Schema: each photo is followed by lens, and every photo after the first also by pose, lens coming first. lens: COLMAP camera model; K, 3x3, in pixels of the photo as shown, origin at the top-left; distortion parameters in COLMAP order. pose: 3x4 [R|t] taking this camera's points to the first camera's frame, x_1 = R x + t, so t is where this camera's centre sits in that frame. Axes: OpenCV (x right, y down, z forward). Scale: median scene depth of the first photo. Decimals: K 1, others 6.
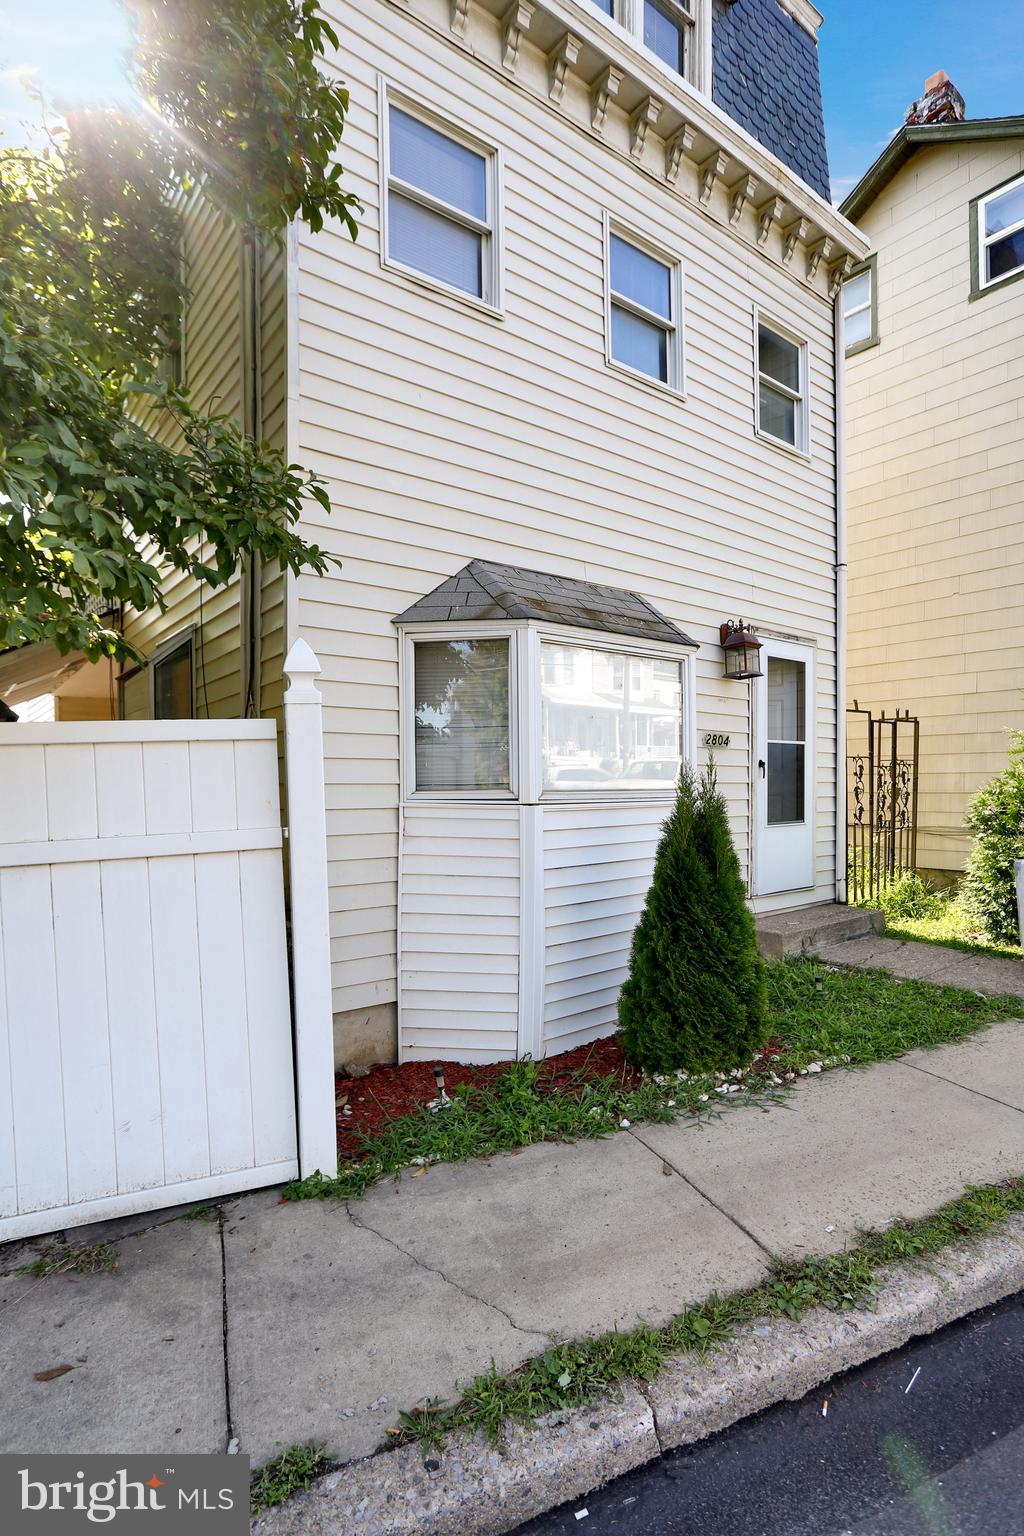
lens RADIAL K [[779.0, 0, 556.6], [0, 779.0, 820.7], [0, 0, 1]] dist [-0.033734, 0.031350]
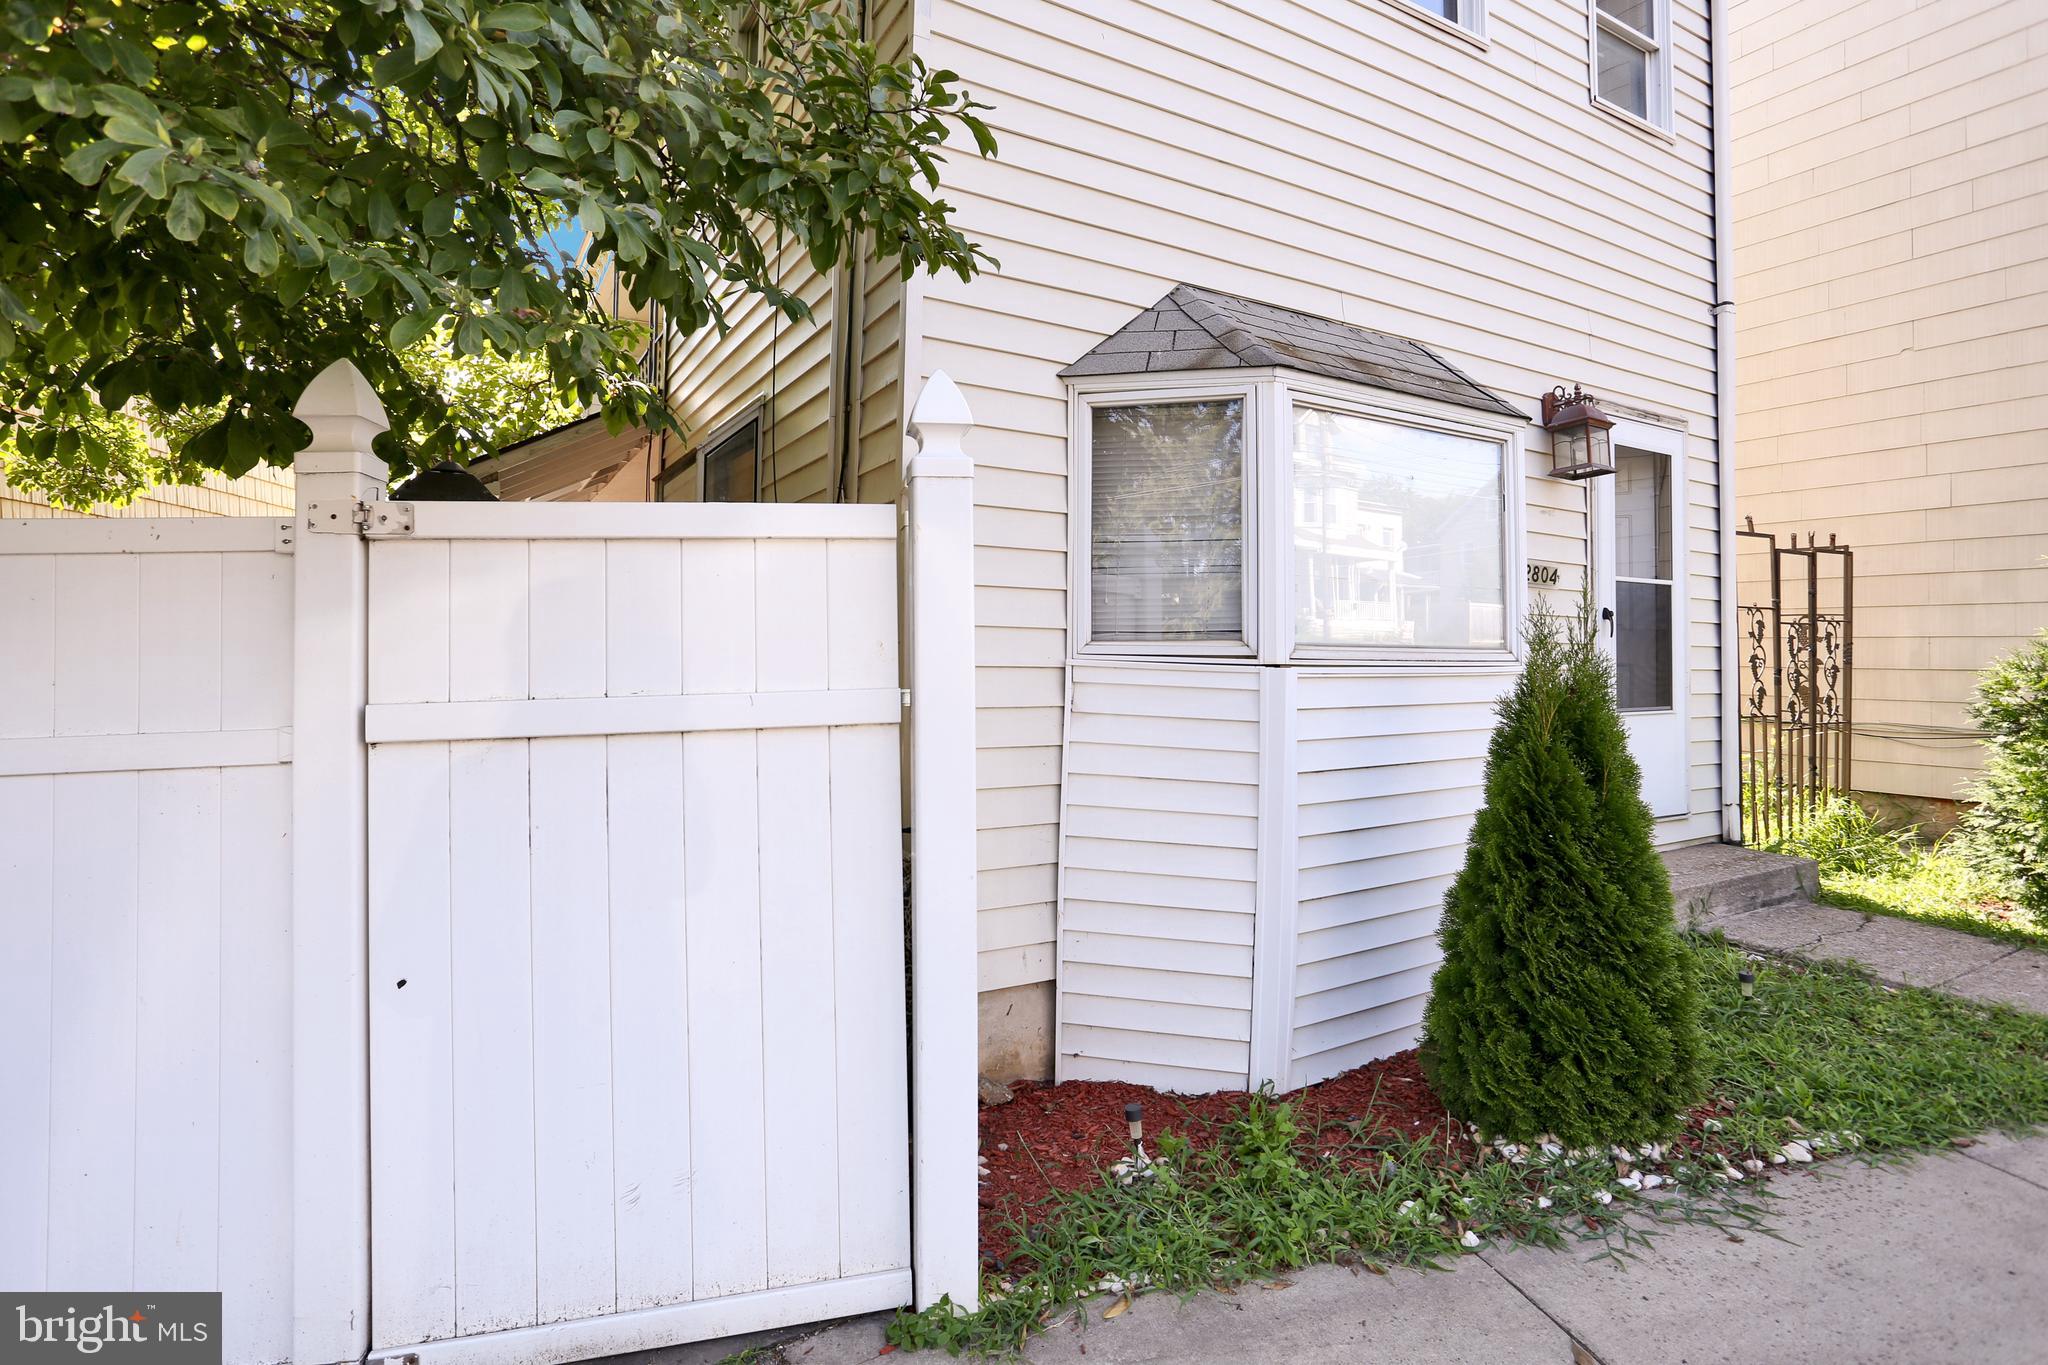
lens RADIAL K [[1025.1, 0, 1020.8], [0, 1025.1, 654.4], [0, 0, 1]] dist [-0.020620, 0.029187]
pose [[0.984936, 0.013453, -0.172398, -0.091541], [-0.021776, 0.998682, -0.046479, 0.011710], [0.171545, 0.049533, 0.983930, 0.173318]]
